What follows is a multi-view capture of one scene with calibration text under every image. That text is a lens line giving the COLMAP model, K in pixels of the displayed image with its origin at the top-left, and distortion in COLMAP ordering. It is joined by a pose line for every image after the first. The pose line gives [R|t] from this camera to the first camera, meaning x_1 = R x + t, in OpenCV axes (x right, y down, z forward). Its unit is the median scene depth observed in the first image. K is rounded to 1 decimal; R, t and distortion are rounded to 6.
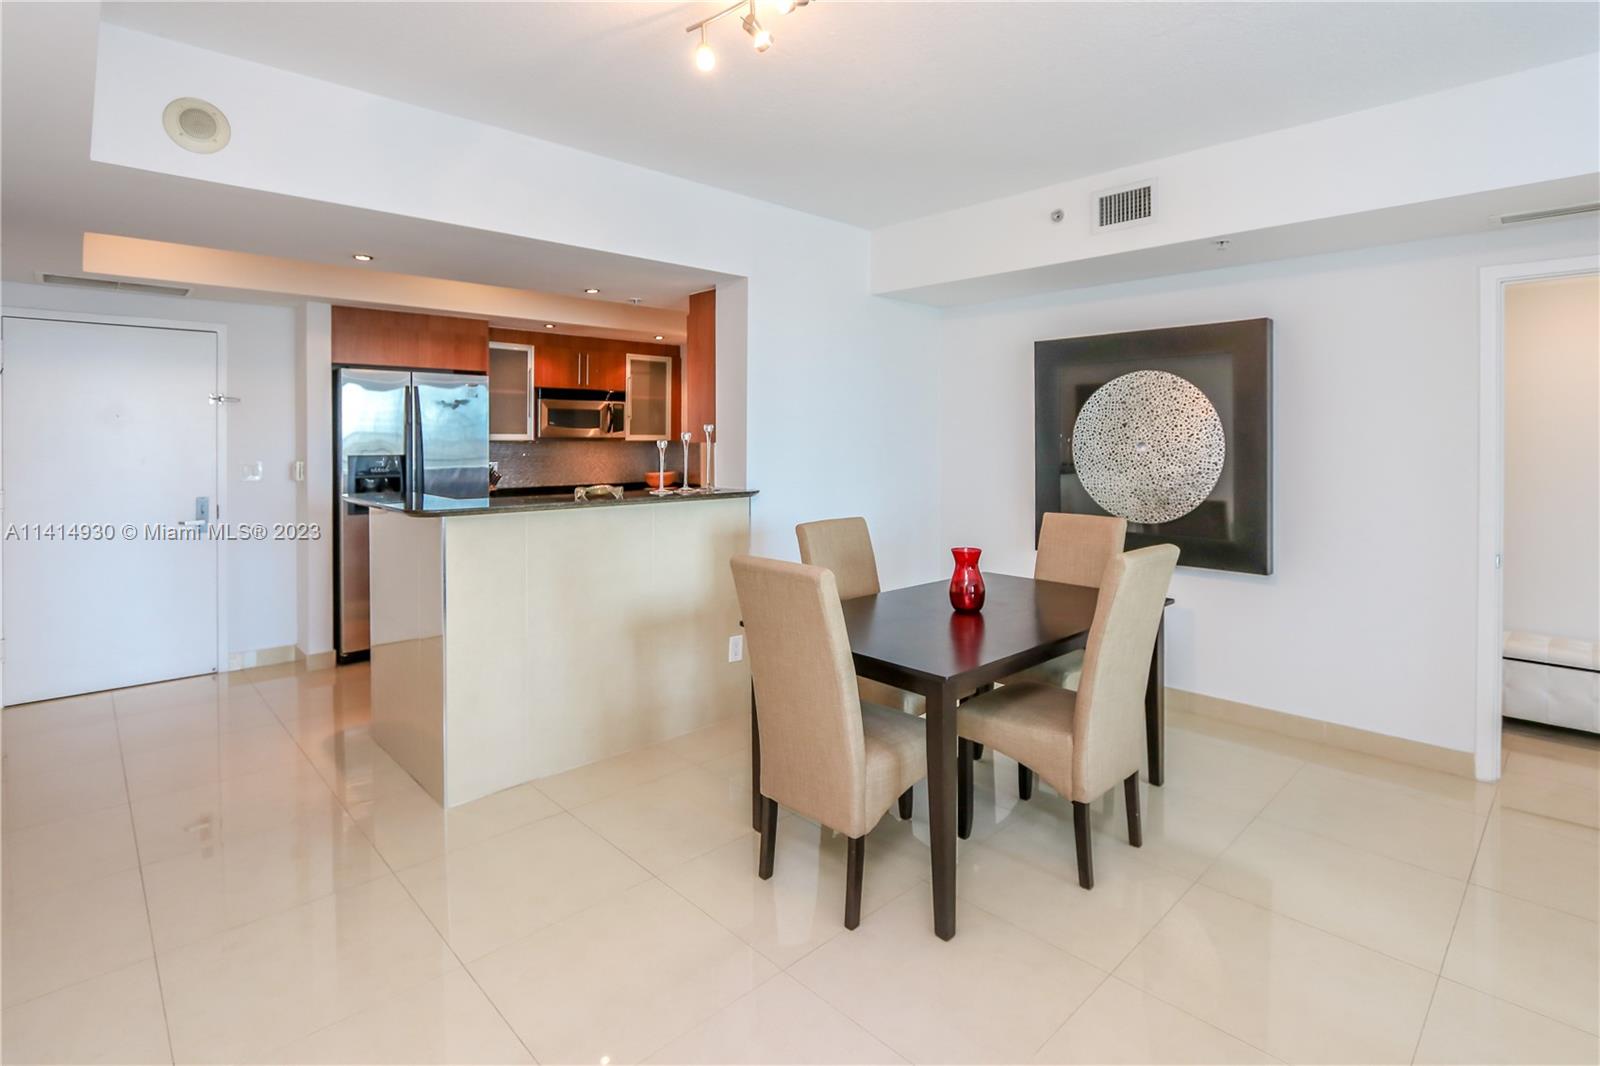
lens RADIAL K [[774.9, 0, 791.5], [0, 774.9, 440.5], [0, 0, 1]] dist [-0.003292, -0.000139]
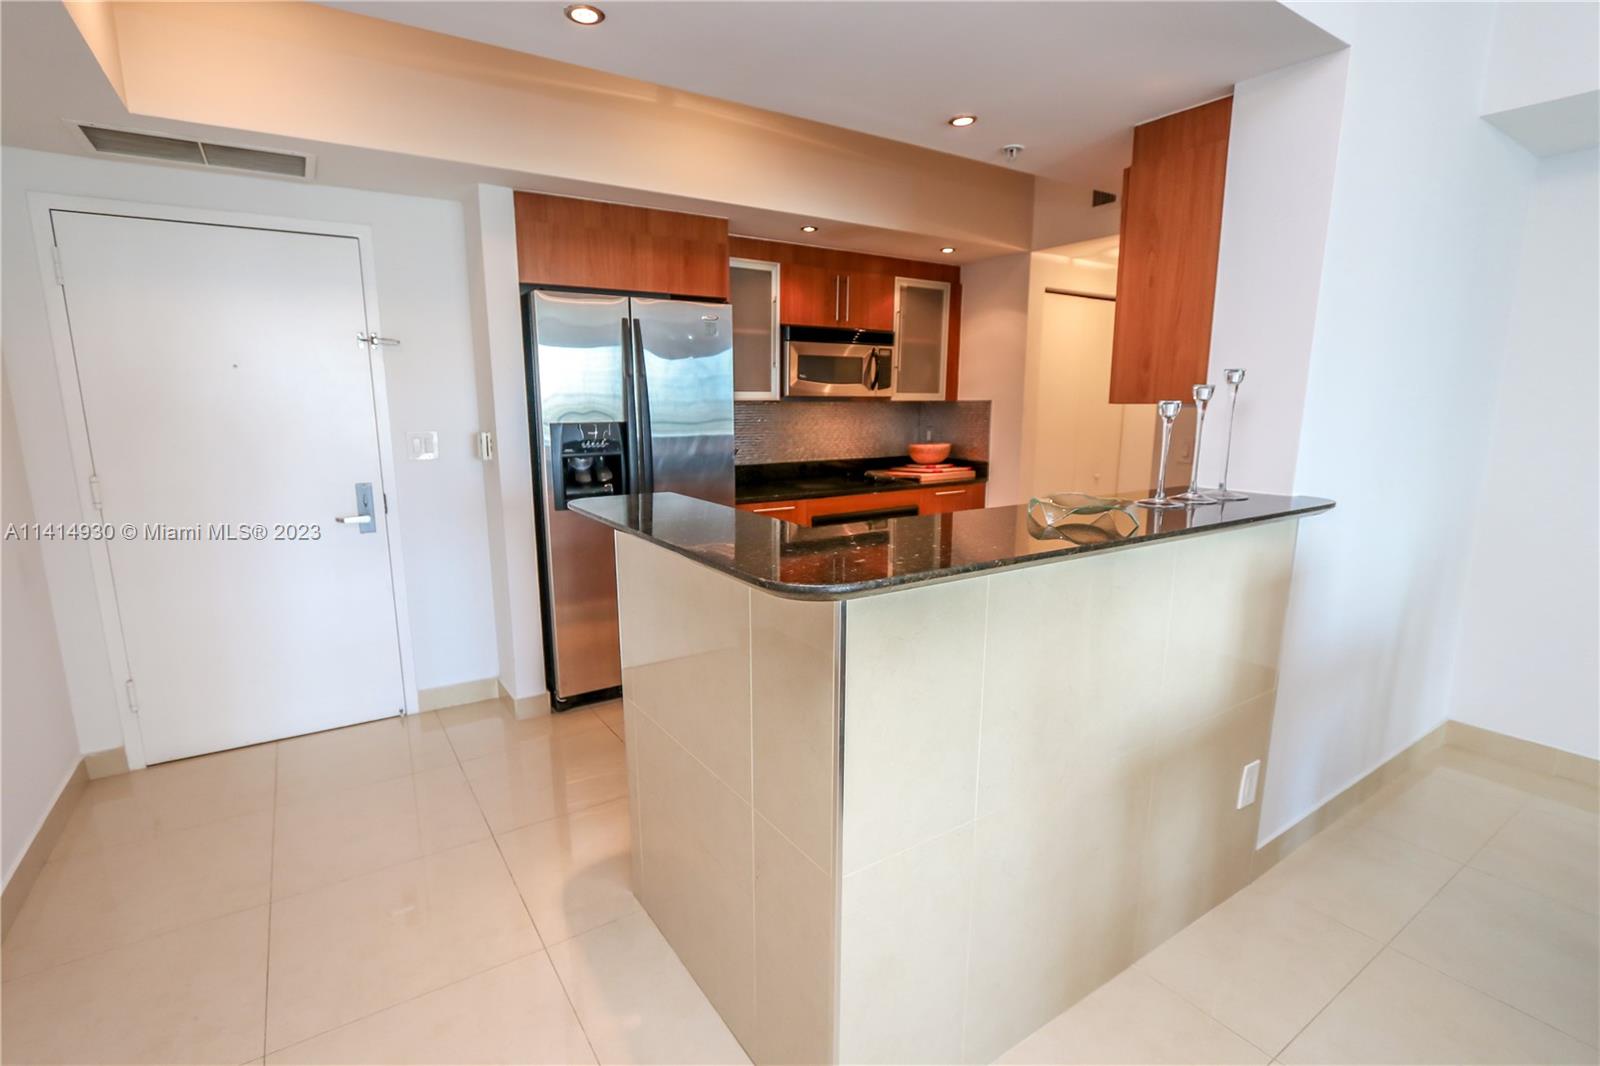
lens RADIAL K [[750.5, 0, 800.0], [0, 750.5, 533.0], [0, 0, 1]] dist [-0.005010, -0.000290]
pose [[0.986337, 0.029054, -0.162157, -0.239364], [0.000001, 0.984324, 0.176371, -0.002531], [0.164739, -0.173961, 0.970875, 0.367320]]
